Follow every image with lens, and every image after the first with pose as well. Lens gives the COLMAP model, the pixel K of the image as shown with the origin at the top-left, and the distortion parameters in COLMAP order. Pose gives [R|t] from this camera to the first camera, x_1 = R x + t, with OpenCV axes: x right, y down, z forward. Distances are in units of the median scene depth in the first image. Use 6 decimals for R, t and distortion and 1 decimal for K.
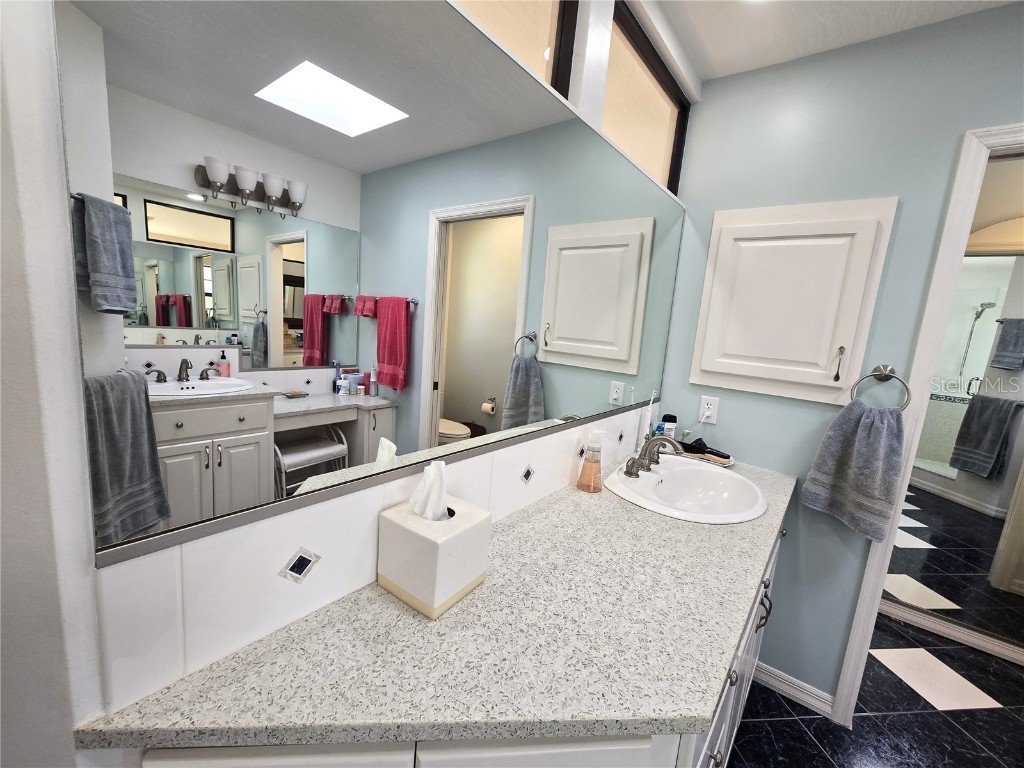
lens RADIAL K [[418.7, 0, 508.9], [0, 418.7, 385.0], [0, 0, 1]] dist [-0.000717, 0.000578]
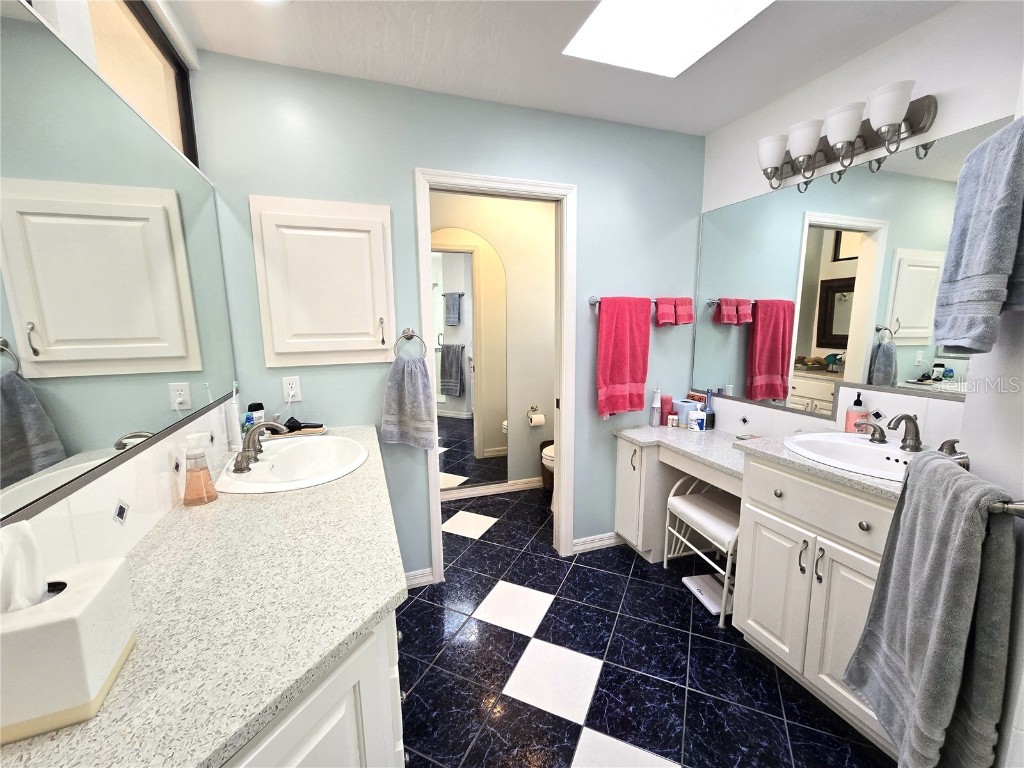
lens RADIAL K [[418.7, 0, 508.9], [0, 418.7, 385.0], [0, 0, 1]] dist [-0.000717, 0.000578]
pose [[0.520550, -0.216201, 0.826005, -0.117986], [0.186974, 0.972795, 0.136790, 0.008436], [-0.833107, 0.083236, 0.546813, -0.031757]]
